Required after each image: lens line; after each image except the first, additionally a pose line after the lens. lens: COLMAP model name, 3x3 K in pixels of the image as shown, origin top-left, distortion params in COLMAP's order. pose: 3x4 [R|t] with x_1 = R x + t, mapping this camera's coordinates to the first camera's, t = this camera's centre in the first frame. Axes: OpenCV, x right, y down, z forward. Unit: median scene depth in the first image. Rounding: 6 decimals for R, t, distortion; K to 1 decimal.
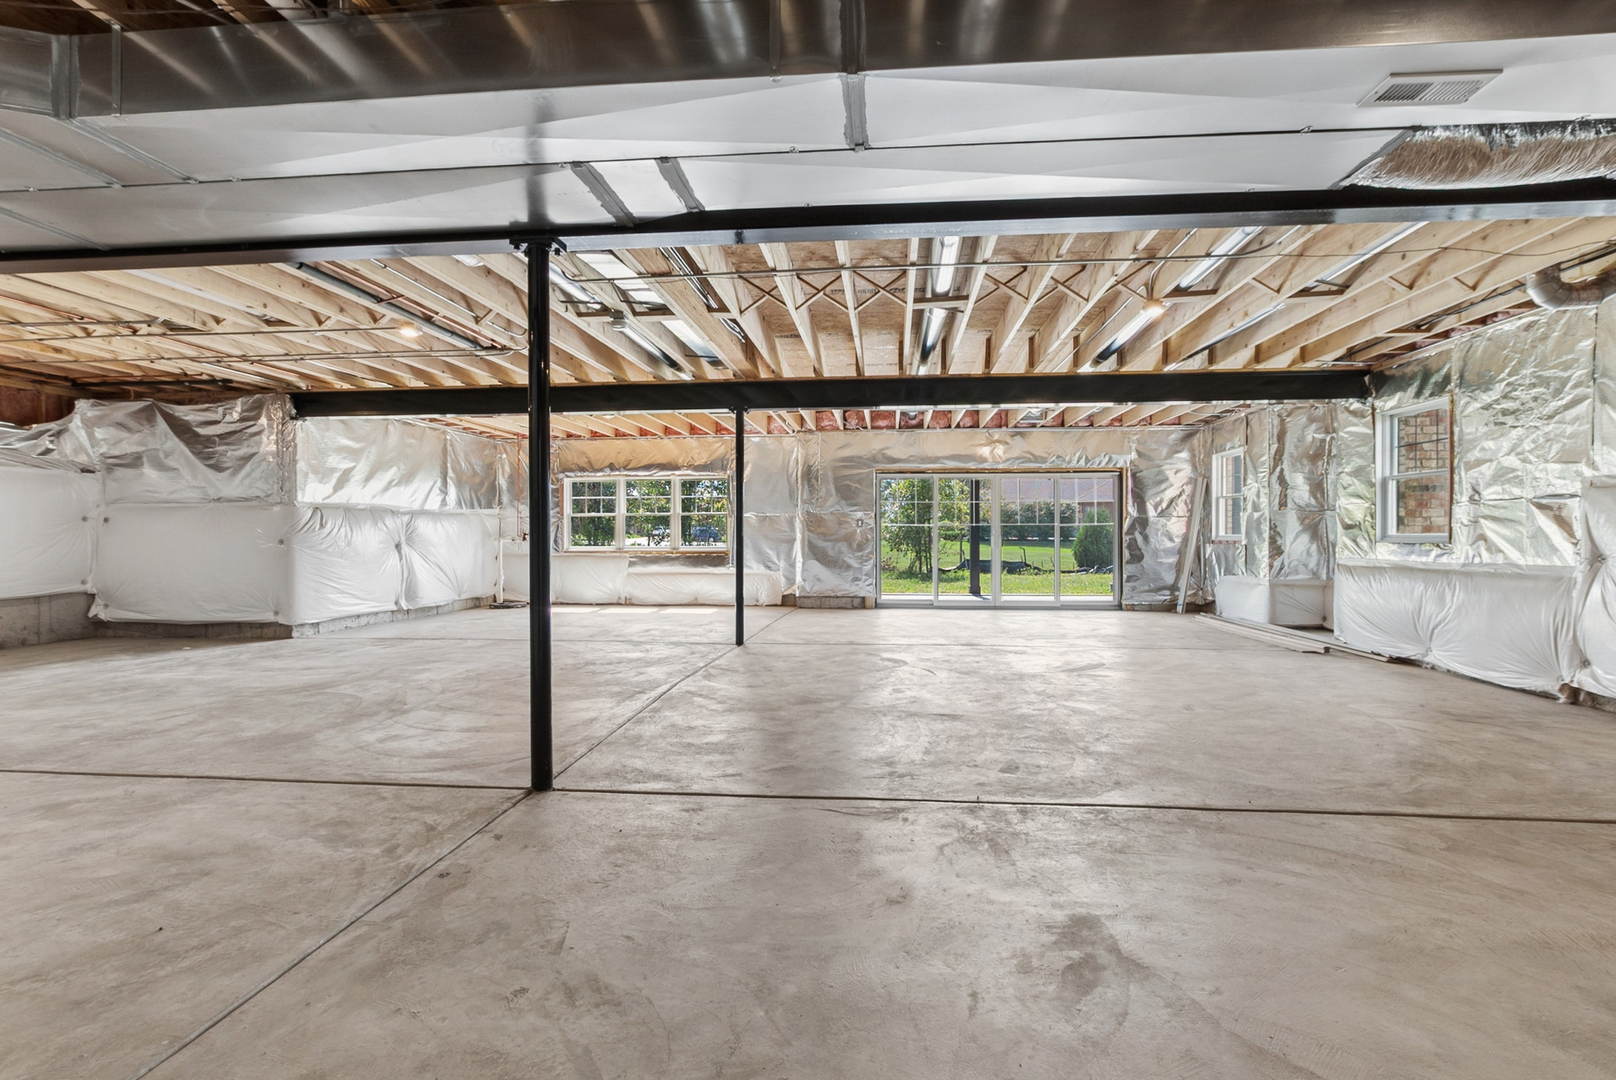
lens RADIAL K [[735.8, 0, 823.1], [0, 735.8, 538.8], [0, 0, 1]] dist [-0.012503, 0.001799]
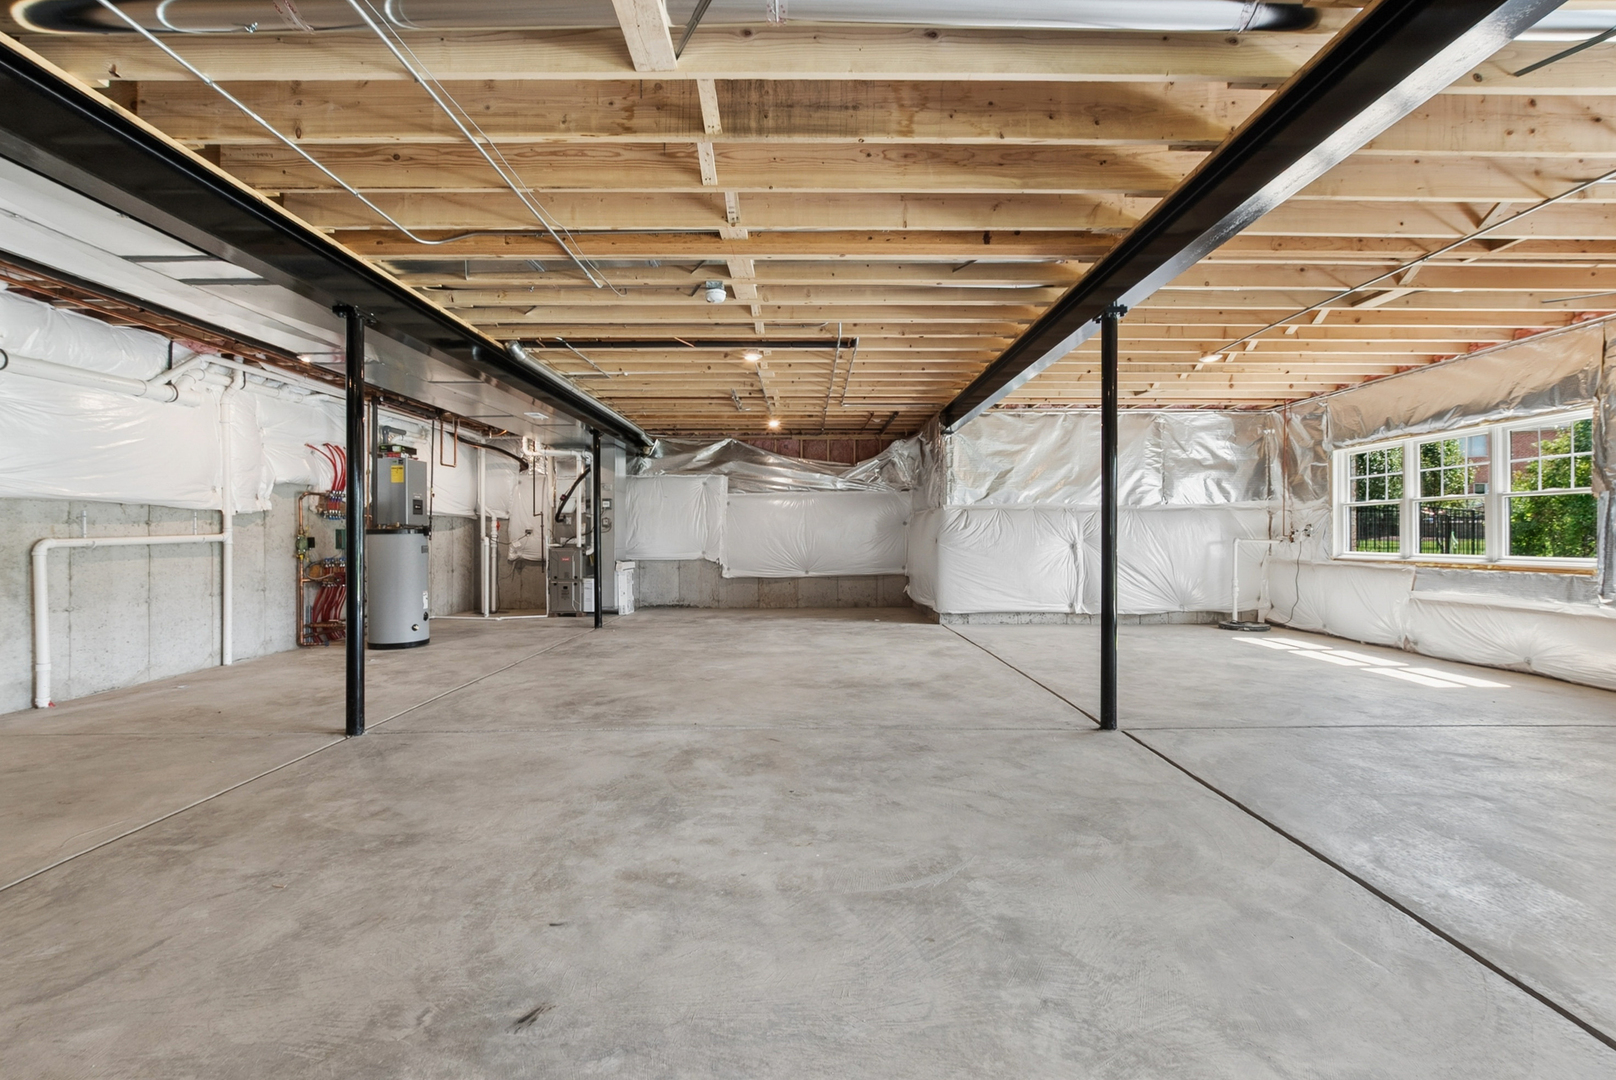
lens RADIAL K [[735.8, 0, 821.2], [0, 735.8, 538.4], [0, 0, 1]] dist [-0.012503, 0.001799]
pose [[0.111339, 0.007512, -0.993754, 0.352262], [-0.003047, 0.999969, 0.007217, -0.006219], [0.993778, 0.002224, 0.111358, 0.601036]]
